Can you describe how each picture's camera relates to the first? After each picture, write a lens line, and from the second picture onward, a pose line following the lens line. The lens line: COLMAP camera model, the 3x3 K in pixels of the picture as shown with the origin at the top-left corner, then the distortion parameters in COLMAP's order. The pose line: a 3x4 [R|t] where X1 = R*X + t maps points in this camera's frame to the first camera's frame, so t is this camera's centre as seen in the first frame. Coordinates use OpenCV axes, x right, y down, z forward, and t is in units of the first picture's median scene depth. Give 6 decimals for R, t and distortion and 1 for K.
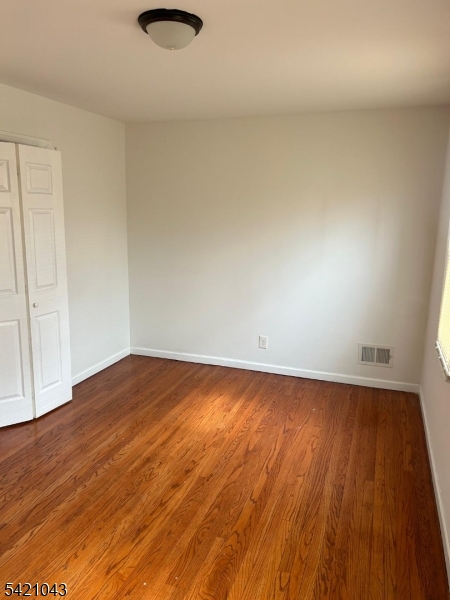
lens RADIAL K [[453.0, 0, 226.4], [0, 453.0, 300.8], [0, 0, 1]] dist [0.047581, -0.046926]
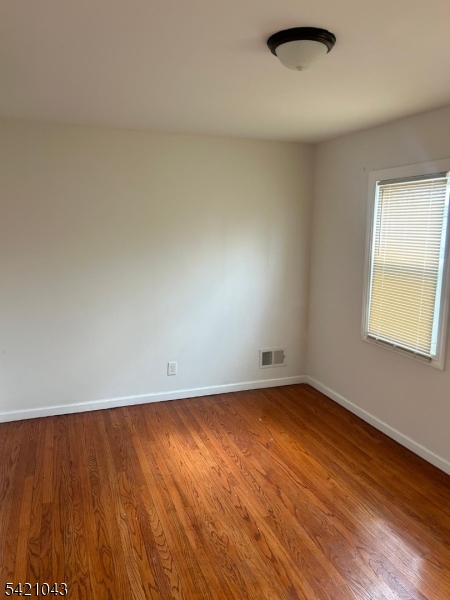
lens RADIAL K [[453.0, 0, 226.4], [0, 453.0, 300.8], [0, 0, 1]] dist [0.047581, -0.046926]
pose [[0.770179, -0.117483, 0.626914, -0.518508], [0.135112, 0.990635, 0.019655, -0.066568], [-0.623353, 0.069565, 0.778840, 0.228142]]
